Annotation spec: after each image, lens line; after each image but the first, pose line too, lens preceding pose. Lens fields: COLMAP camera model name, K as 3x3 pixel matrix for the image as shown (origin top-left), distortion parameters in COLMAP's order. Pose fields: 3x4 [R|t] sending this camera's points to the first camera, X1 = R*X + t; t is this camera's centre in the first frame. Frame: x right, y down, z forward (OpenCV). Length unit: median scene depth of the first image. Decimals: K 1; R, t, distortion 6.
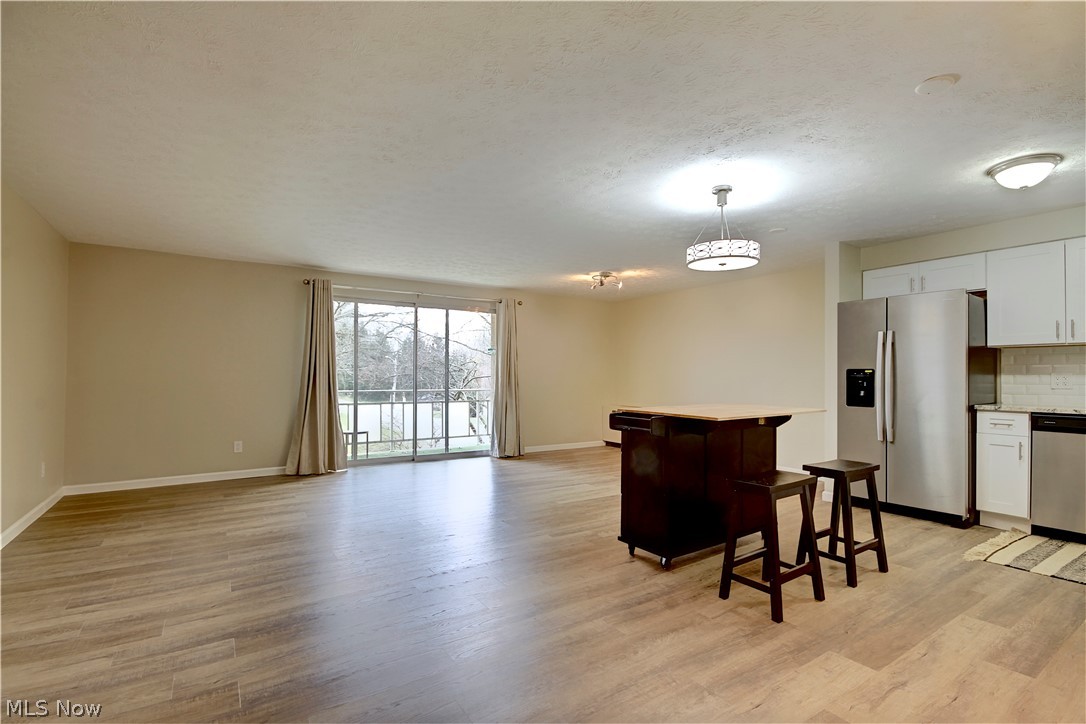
lens RADIAL K [[504.5, 0, 549.9], [0, 504.5, 374.3], [0, 0, 1]] dist [0.008639, -0.011074]
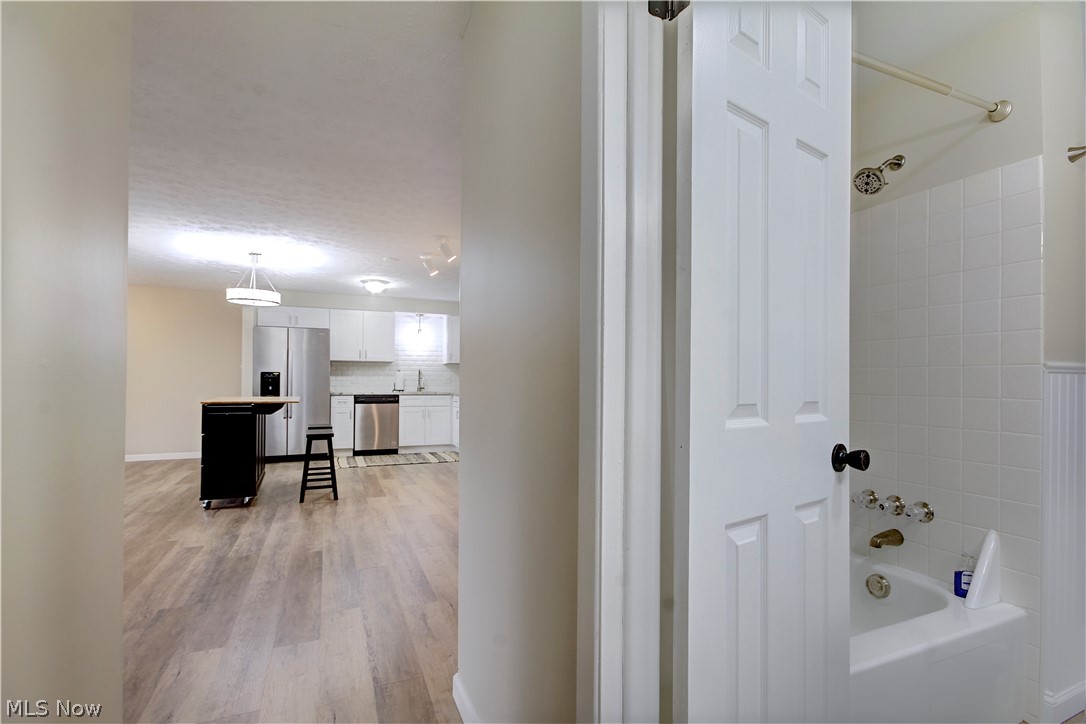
lens RADIAL K [[506.2, 0, 544.6], [0, 506.2, 378.6], [0, 0, 1]] dist [0.000244, -0.000086]
pose [[0.183782, -0.002820, 0.982963, -0.895403], [-0.009530, 0.999944, 0.004650, -0.006487], [-0.982921, -0.010223, 0.183745, -0.118062]]
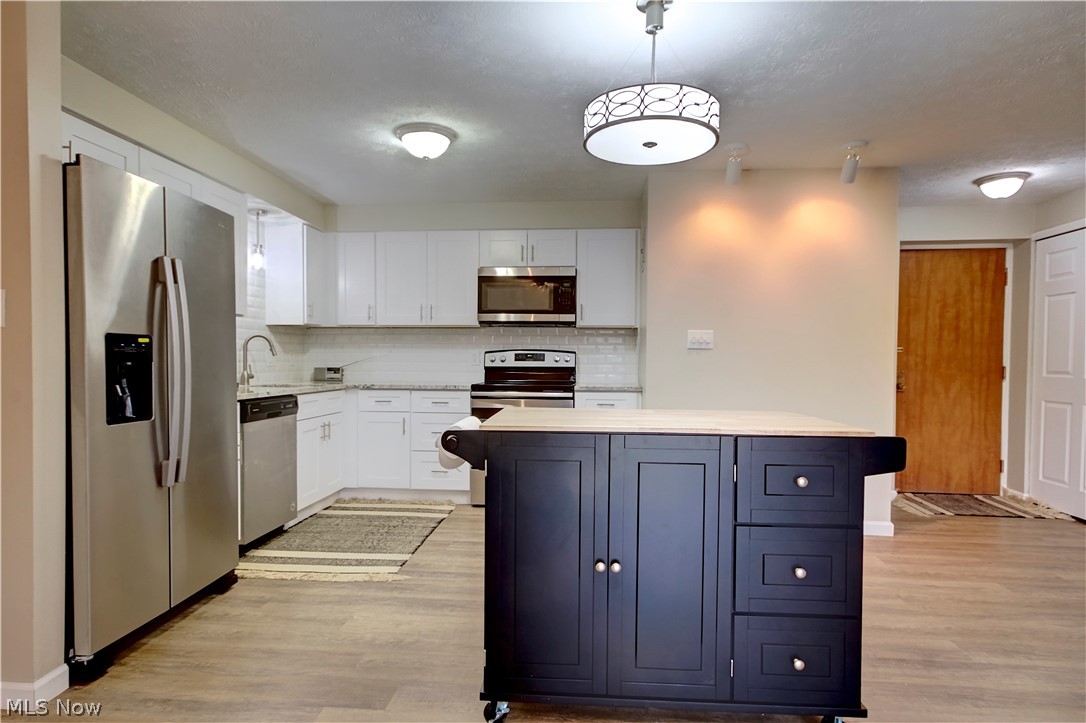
lens RADIAL K [[621.9, 0, 538.2], [0, 621.9, 376.4], [0, 0, 1]] dist [0.012484, -0.000195]
pose [[-0.773848, -0.029530, 0.632683, 0.013405], [-0.013921, 0.999464, 0.029621, 0.005822], [-0.633218, 0.014114, -0.773845, 1.442780]]
